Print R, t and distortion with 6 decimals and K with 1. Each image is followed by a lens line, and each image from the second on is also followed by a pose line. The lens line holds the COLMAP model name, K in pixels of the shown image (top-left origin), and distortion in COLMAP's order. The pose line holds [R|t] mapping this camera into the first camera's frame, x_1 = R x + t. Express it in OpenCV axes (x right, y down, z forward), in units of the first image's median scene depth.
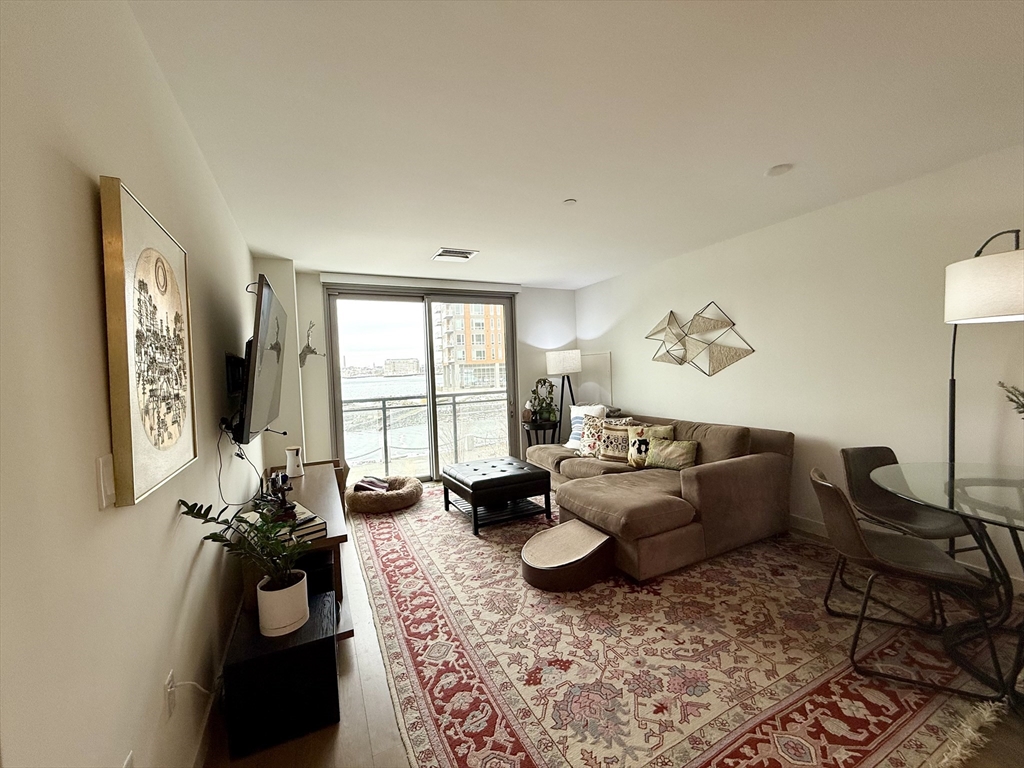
lens RADIAL K [[412.3, 0, 512.7], [0, 412.3, 382.3], [0, 0, 1]] dist [0.000406, -0.000029]
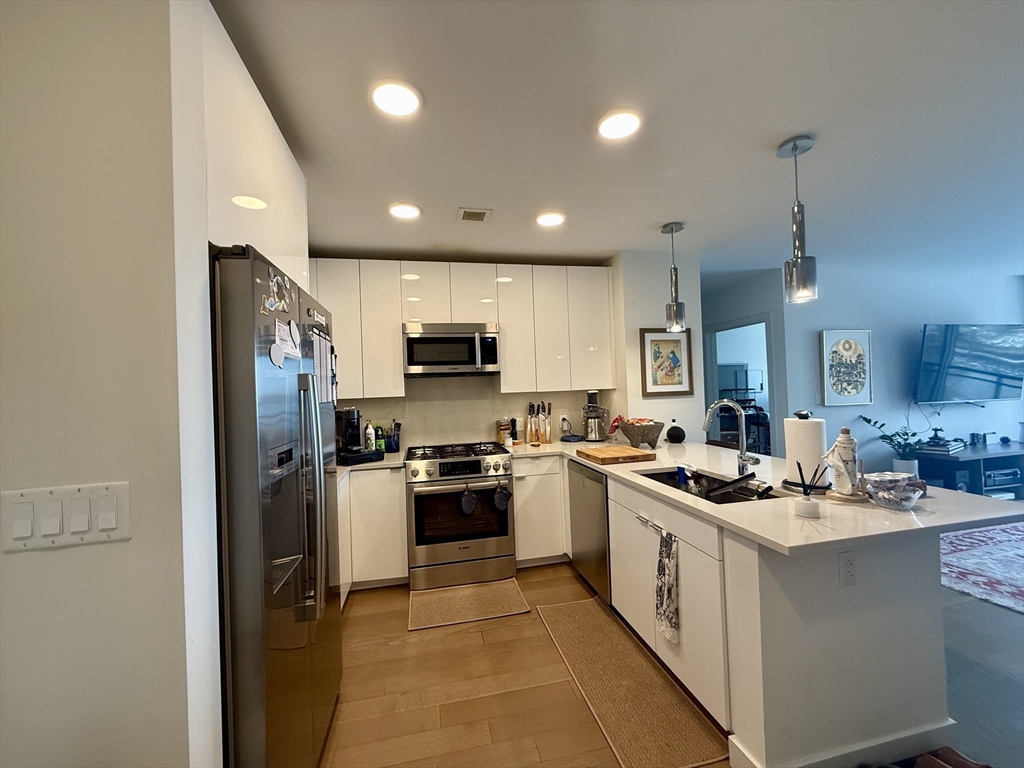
lens RADIAL K [[412.3, 0, 512.9], [0, 412.3, 385.6], [0, 0, 1]] dist [0.000406, -0.000029]
pose [[-0.233365, 0.025668, -0.972050, 2.491045], [0.002833, 0.999665, 0.025717, -0.017678], [0.972385, 0.003248, -0.233360, -0.719227]]
